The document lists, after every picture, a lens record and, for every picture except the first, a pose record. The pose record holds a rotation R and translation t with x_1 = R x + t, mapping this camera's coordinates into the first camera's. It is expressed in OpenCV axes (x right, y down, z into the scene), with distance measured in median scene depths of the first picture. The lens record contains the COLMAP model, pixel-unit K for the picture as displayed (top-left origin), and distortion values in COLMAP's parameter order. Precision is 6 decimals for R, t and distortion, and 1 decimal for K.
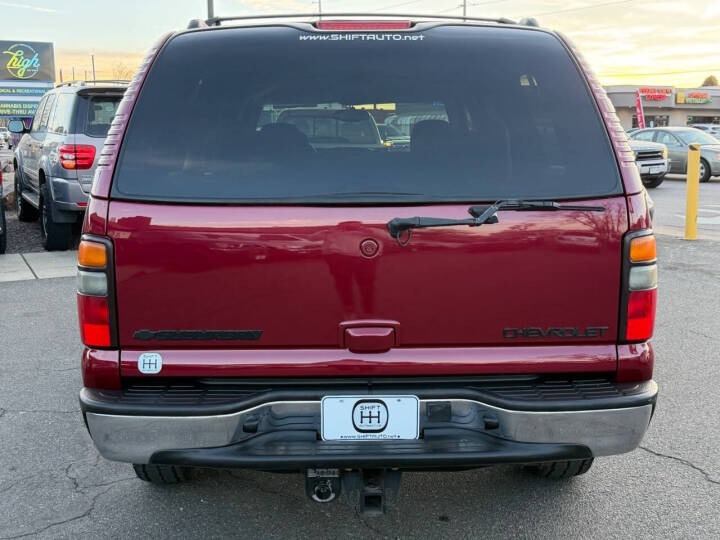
lens RADIAL K [[864.9, 0, 360.0], [0, 864.9, 270.0], [0, 0, 1]] dist [0.197096, -0.474340]
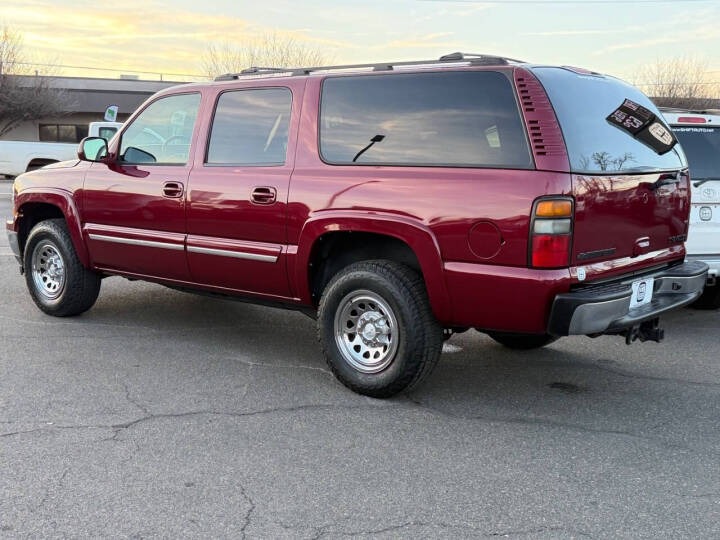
lens RADIAL K [[864.9, 0, 360.0], [0, 864.9, 270.0], [0, 0, 1]] dist [0.197096, -0.474340]
pose [[0.656977, -0.095058, 0.747894, -1.727482], [0.103480, 0.994000, 0.035438, -0.000847], [-0.746775, 0.054110, 0.662872, 0.228180]]
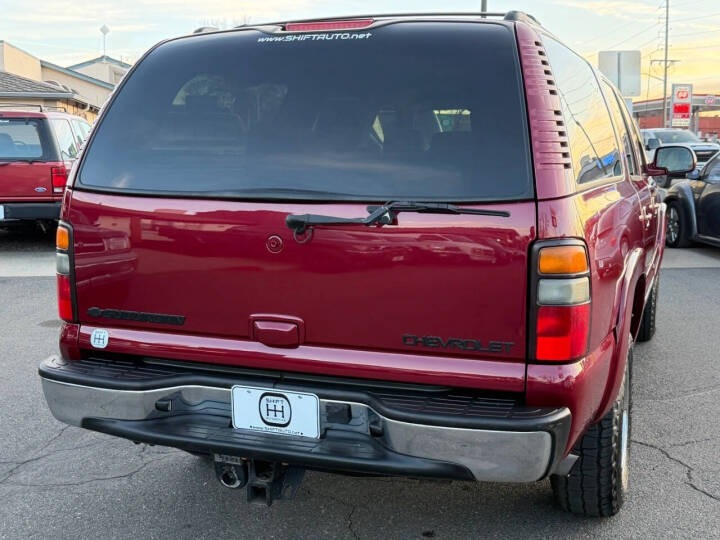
lens RADIAL K [[864.9, 0, 360.0], [0, 864.9, 270.0], [0, 0, 1]] dist [0.197096, -0.474340]
pose [[0.927402, 0.060887, -0.369077, 0.467707], [-0.066055, 0.997815, -0.001368, 0.000505], [0.368188, 0.025648, 0.929398, 0.090104]]
